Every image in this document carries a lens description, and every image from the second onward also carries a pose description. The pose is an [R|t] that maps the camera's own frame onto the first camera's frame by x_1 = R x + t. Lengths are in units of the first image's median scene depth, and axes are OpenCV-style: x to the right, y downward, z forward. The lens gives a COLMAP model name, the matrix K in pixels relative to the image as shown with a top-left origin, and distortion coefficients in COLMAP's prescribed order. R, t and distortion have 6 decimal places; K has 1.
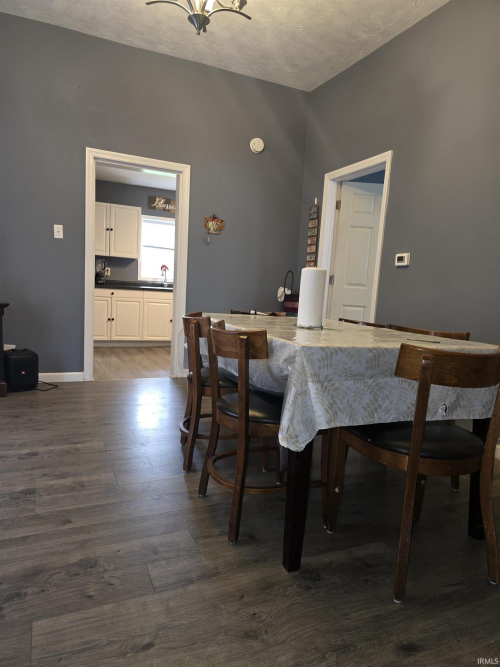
lens RADIAL K [[450.1, 0, 254.0], [0, 450.1, 336.0], [0, 0, 1]] dist [0.053234, -0.050436]
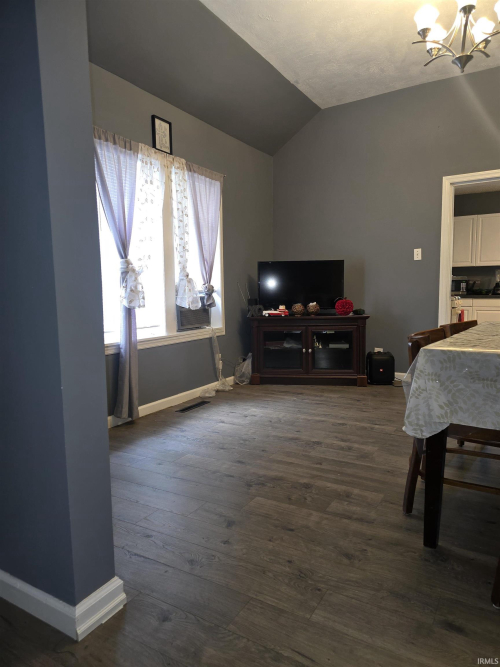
lens RADIAL K [[450.1, 0, 255.1], [0, 450.1, 333.9], [0, 0, 1]] dist [0.053234, -0.050436]
pose [[0.573502, 0.014216, -0.819081, 0.776630], [-0.038711, 0.999203, -0.009762, 0.013107], [0.818289, 0.037306, 0.573595, -0.027936]]
